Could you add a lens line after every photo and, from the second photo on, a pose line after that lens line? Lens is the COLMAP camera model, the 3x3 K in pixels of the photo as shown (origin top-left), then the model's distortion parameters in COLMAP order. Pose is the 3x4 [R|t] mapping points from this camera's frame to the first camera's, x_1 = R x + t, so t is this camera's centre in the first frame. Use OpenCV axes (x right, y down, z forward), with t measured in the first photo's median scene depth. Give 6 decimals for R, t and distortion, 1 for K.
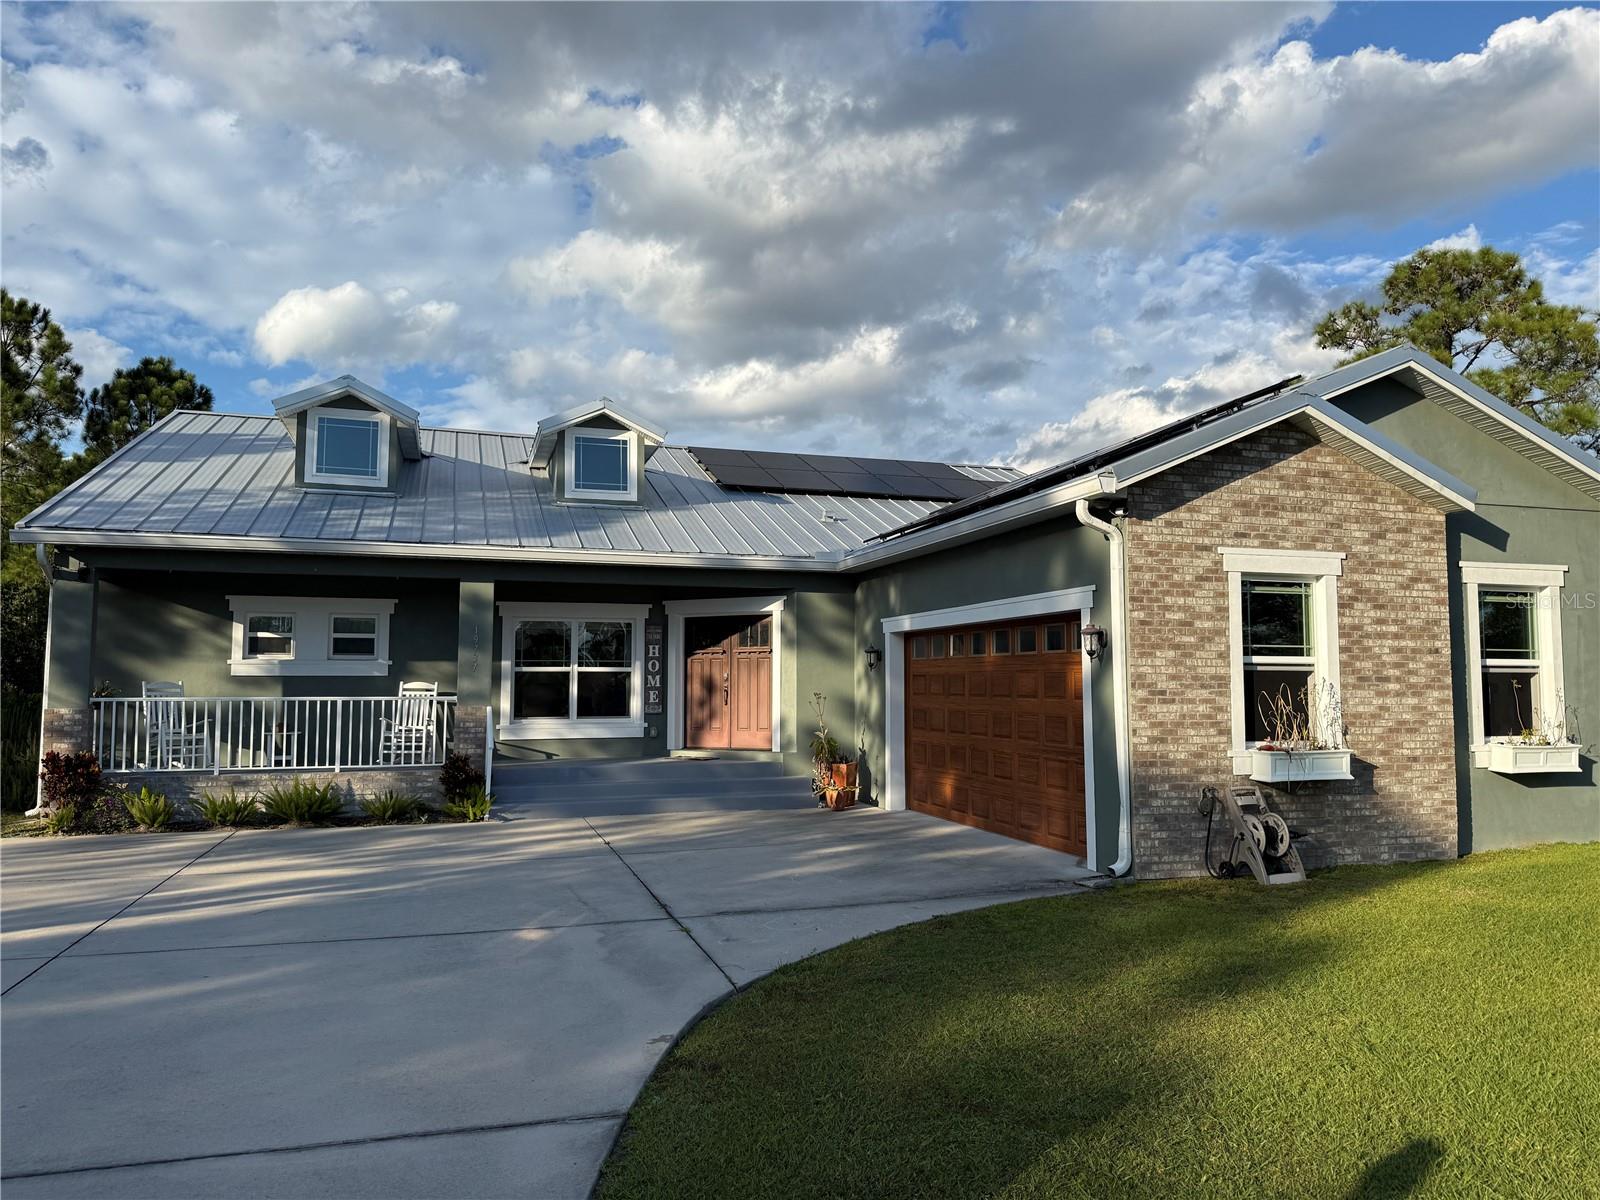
lens RADIAL K [[1119.7, 0, 794.4], [0, 1119.7, 606.7], [0, 0, 1]] dist [0.135943, -0.221693]
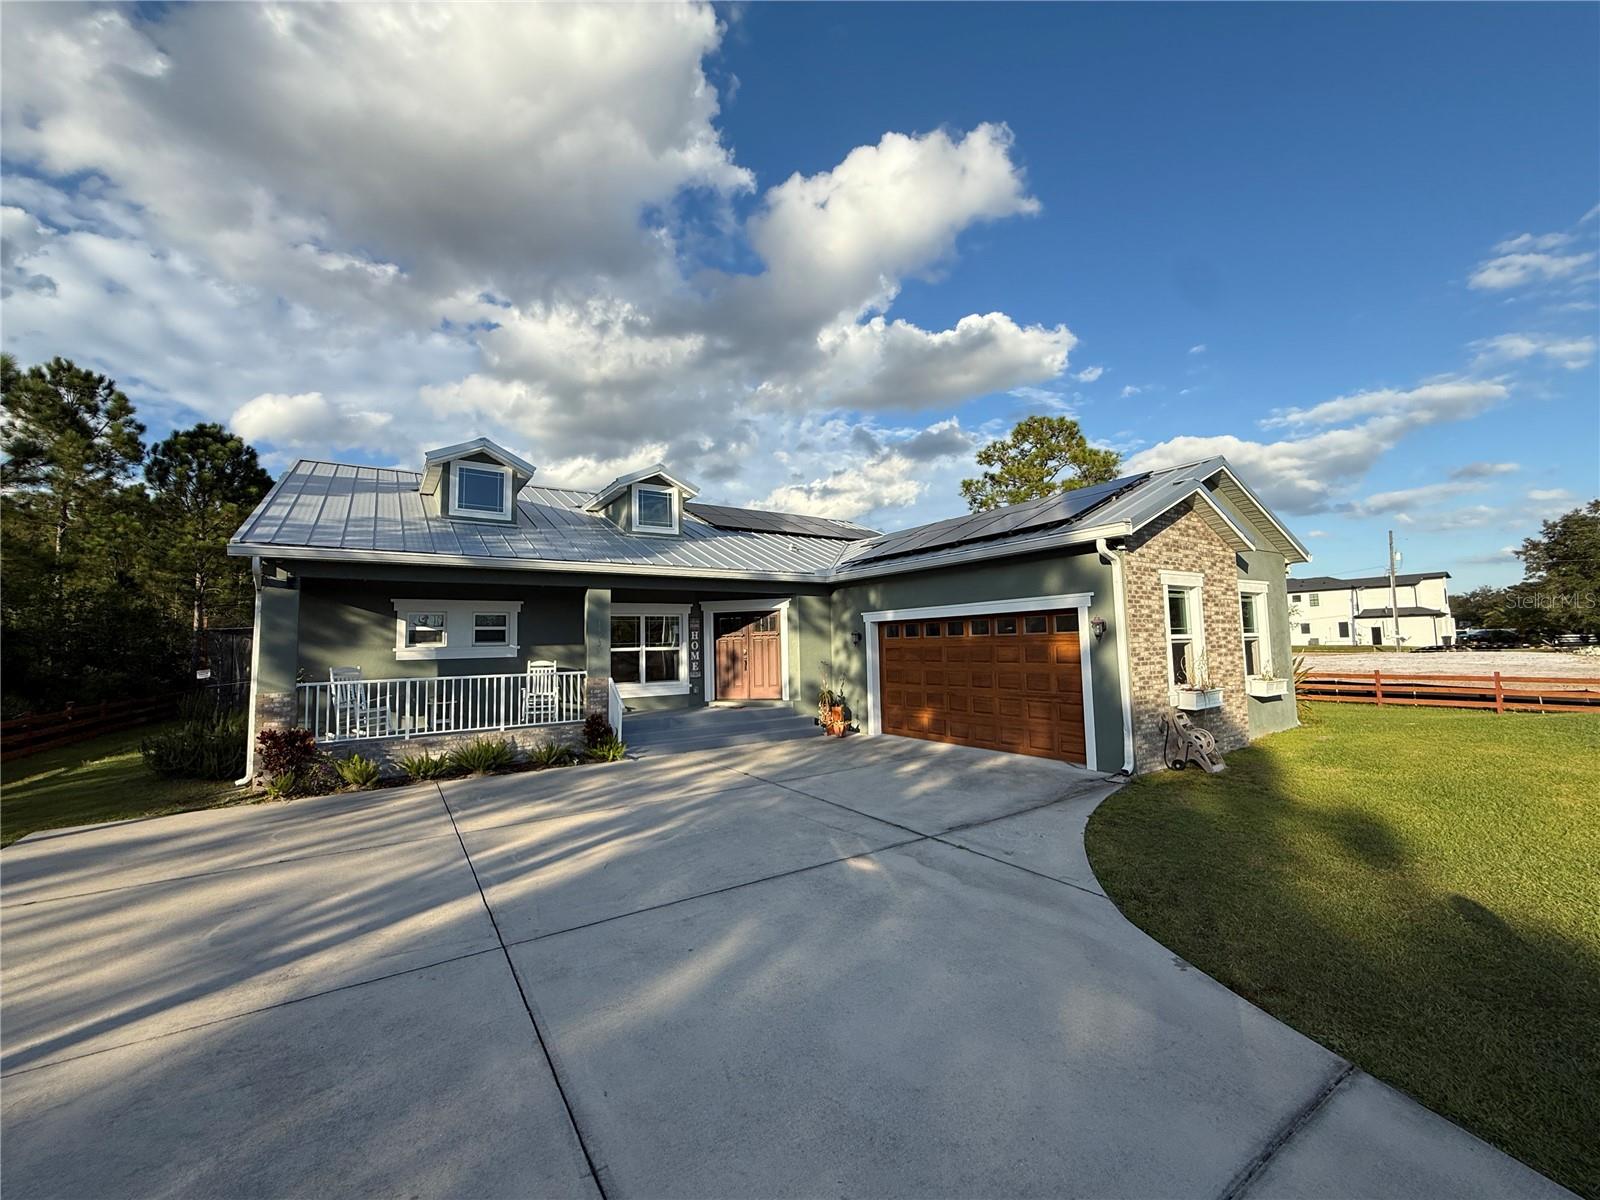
lens RADIAL K [[635.8, 0, 795.5], [0, 635.8, 597.8], [0, 0, 1]] dist [0.001354, -0.000270]
pose [[0.958365, -0.000760, 0.285544, -0.349644], [0.003298, 0.999959, -0.008407, -0.004439], [-0.285526, 0.008999, 0.958329, 0.227098]]
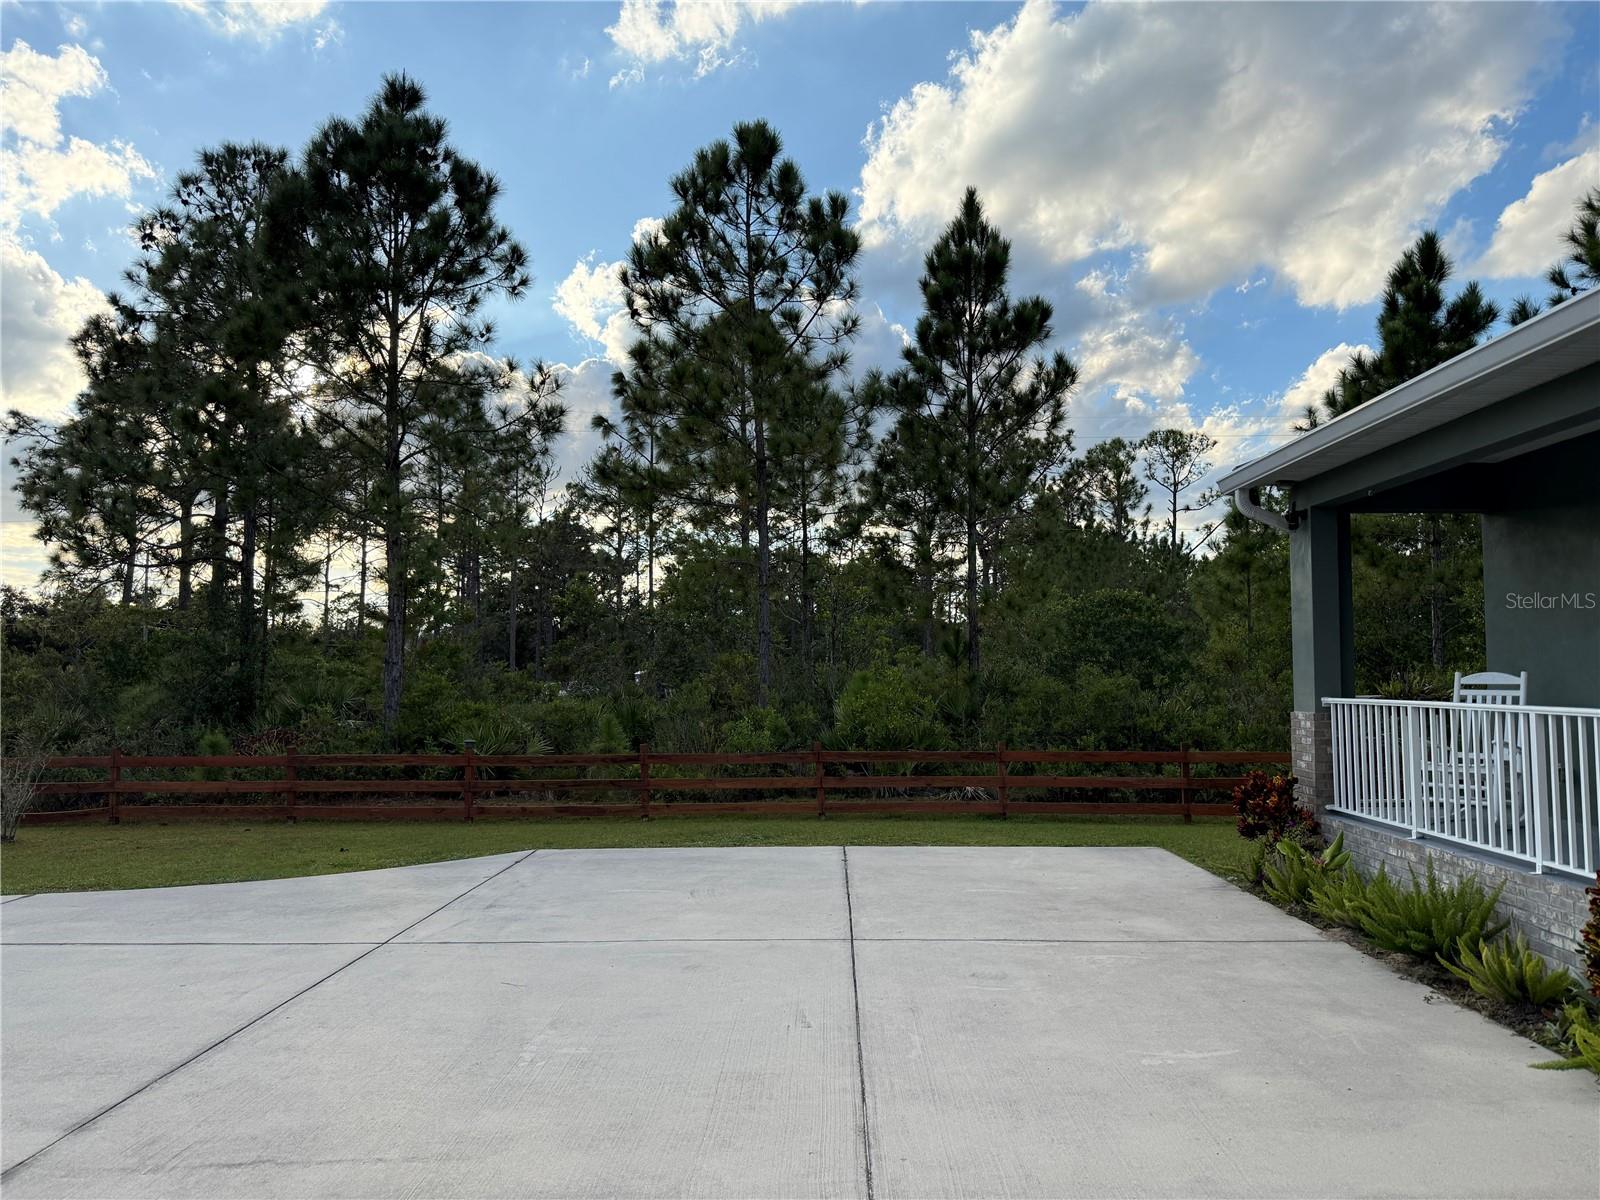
lens RADIAL K [[1135.2, 0, 805.8], [0, 1135.2, 604.9], [0, 0, 1]] dist [0.004178, -0.011547]
pose [[-0.309869, -0.058817, -0.948958, 0.147336], [0.068001, 0.994158, -0.083823, 0.071644], [0.948344, -0.090505, -0.304059, 1.074442]]
